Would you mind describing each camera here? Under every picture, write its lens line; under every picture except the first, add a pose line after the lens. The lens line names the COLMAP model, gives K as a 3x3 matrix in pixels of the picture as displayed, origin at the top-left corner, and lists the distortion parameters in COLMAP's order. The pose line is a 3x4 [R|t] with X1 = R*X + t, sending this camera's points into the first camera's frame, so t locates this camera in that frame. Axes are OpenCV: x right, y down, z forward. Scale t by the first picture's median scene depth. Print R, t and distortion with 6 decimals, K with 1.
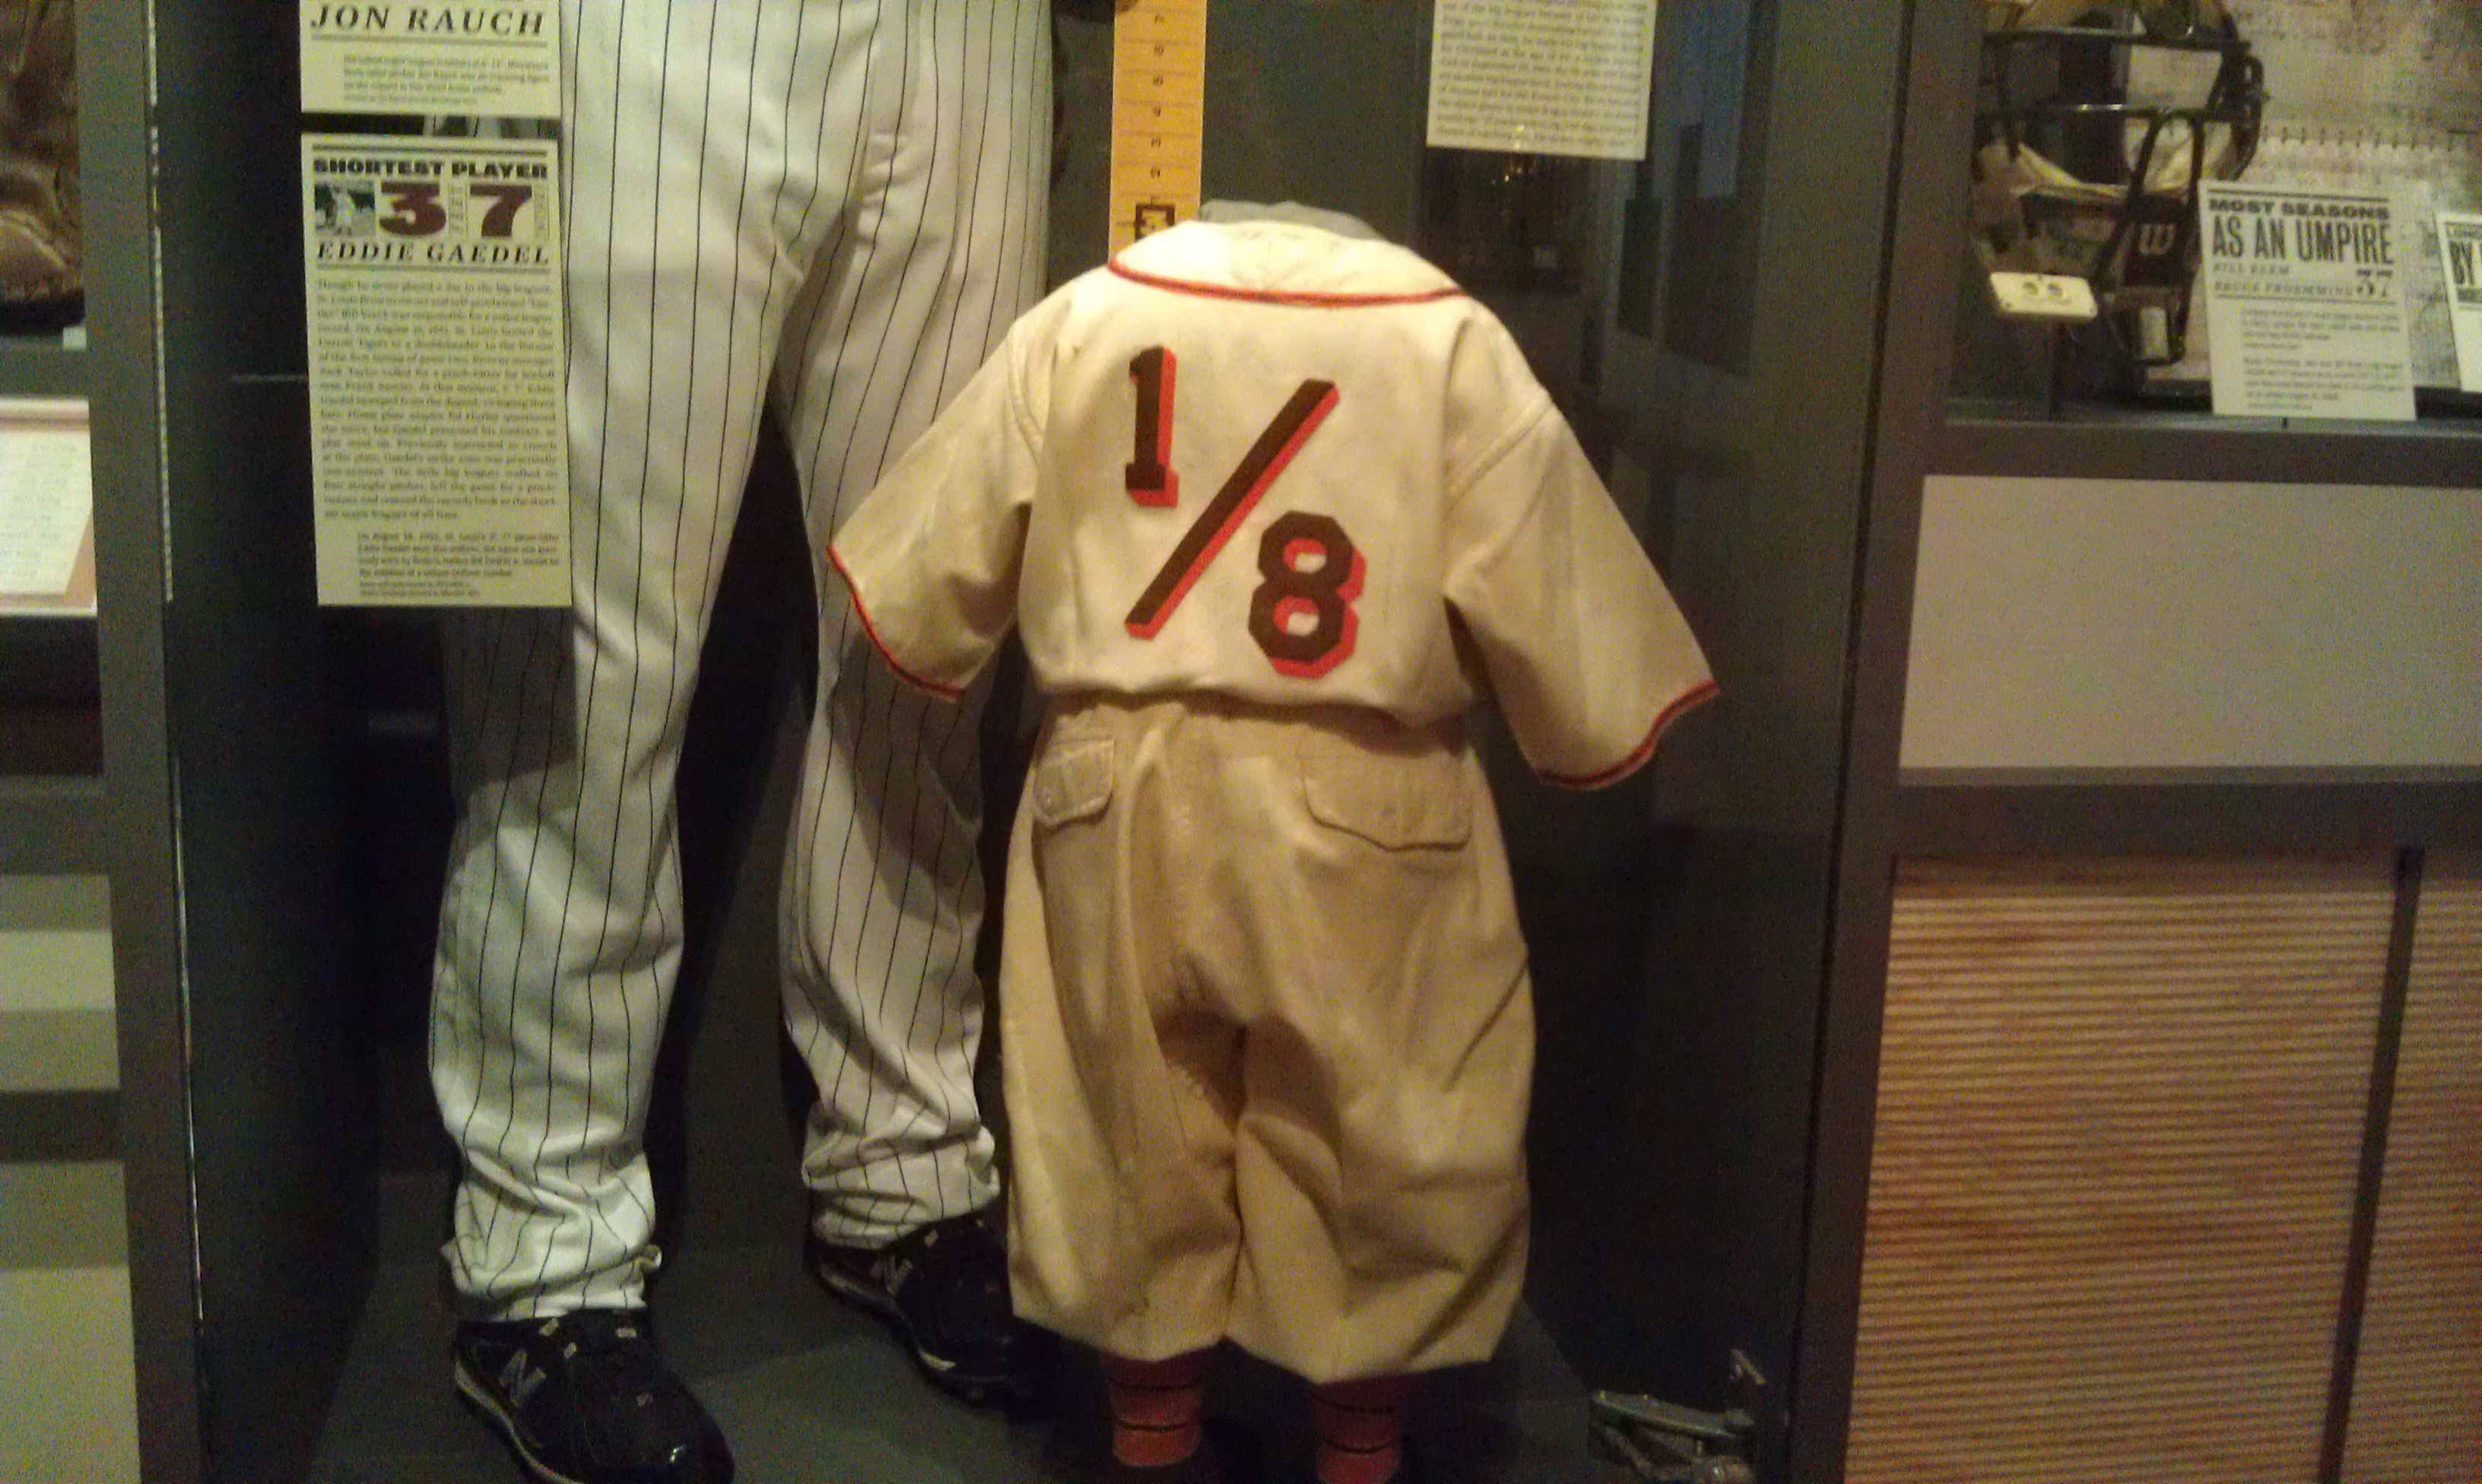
lens RADIAL K [[2558.9, 0, 1242.8], [0, 2558.9, 654.7], [0, 0, 1]] dist [0.090139, -0.445973]
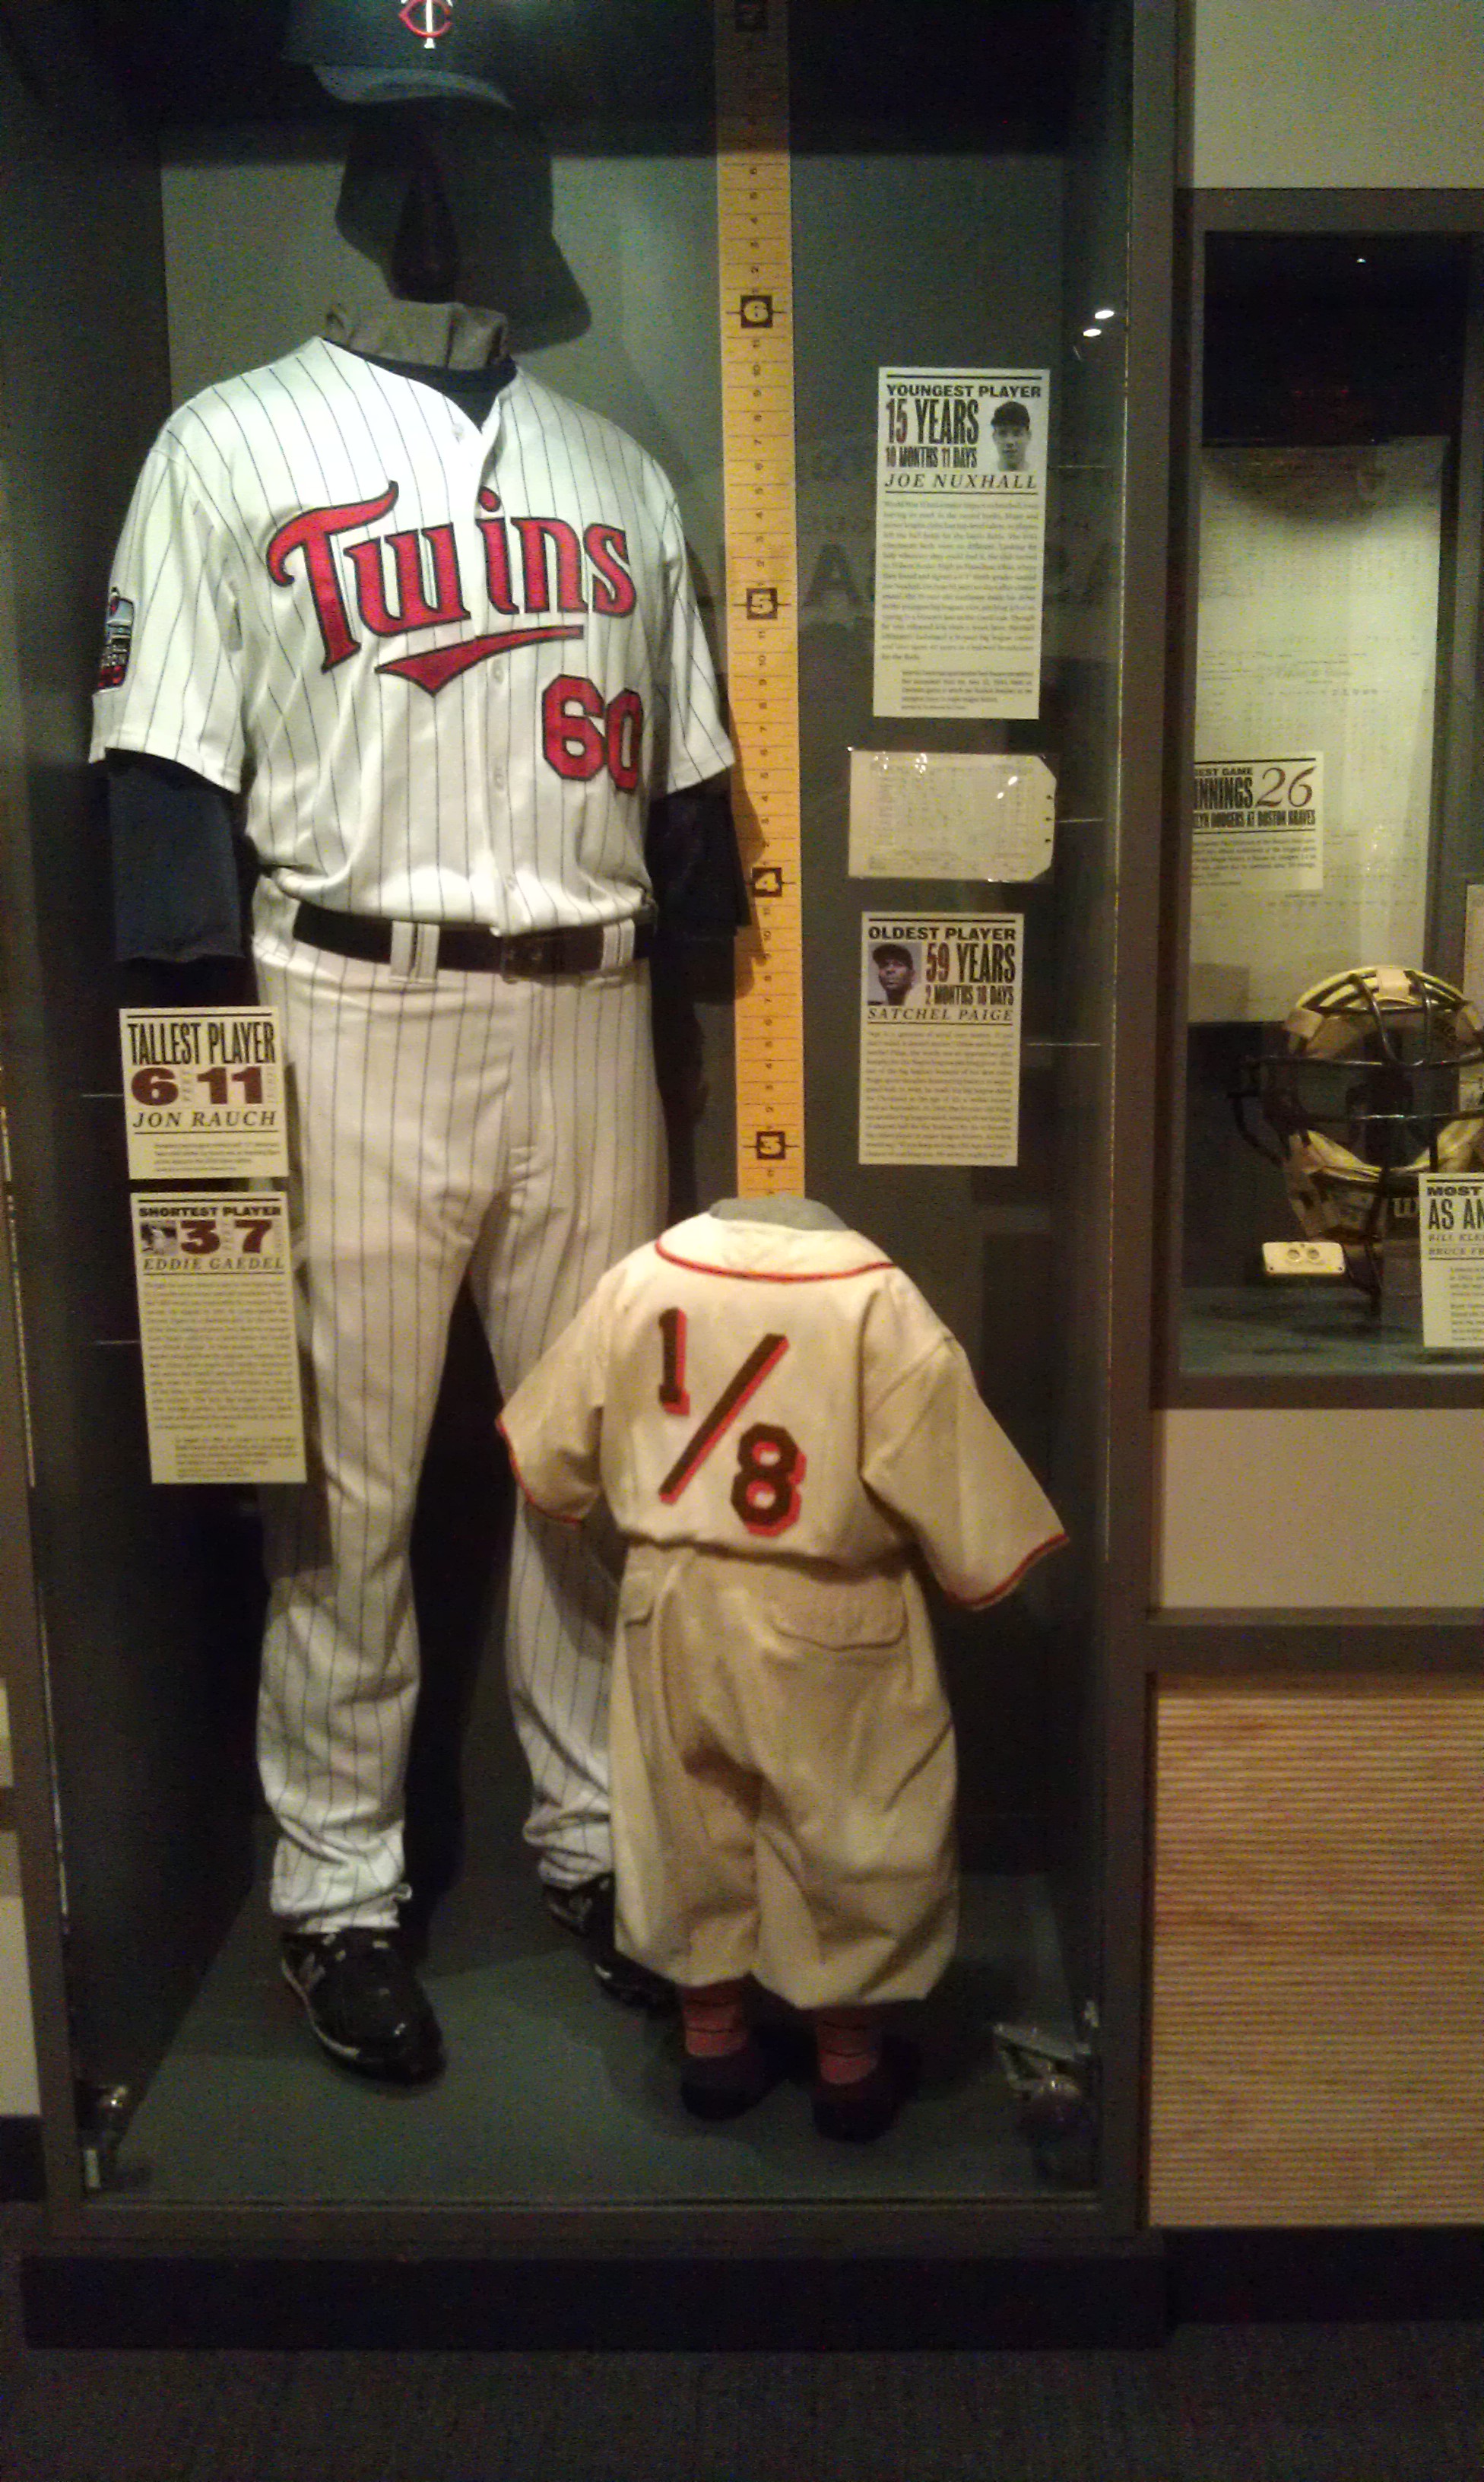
lens RADIAL K [[2558.9, 0, 742.0], [0, 2558.9, 1241.0], [0, 0, 1]] dist [0.090139, -0.445973]
pose [[0.974189, -0.011468, -0.225441, 0.334005], [0.014649, 0.999815, 0.012442, -0.173810], [0.225257, -0.015423, 0.974177, -0.432141]]
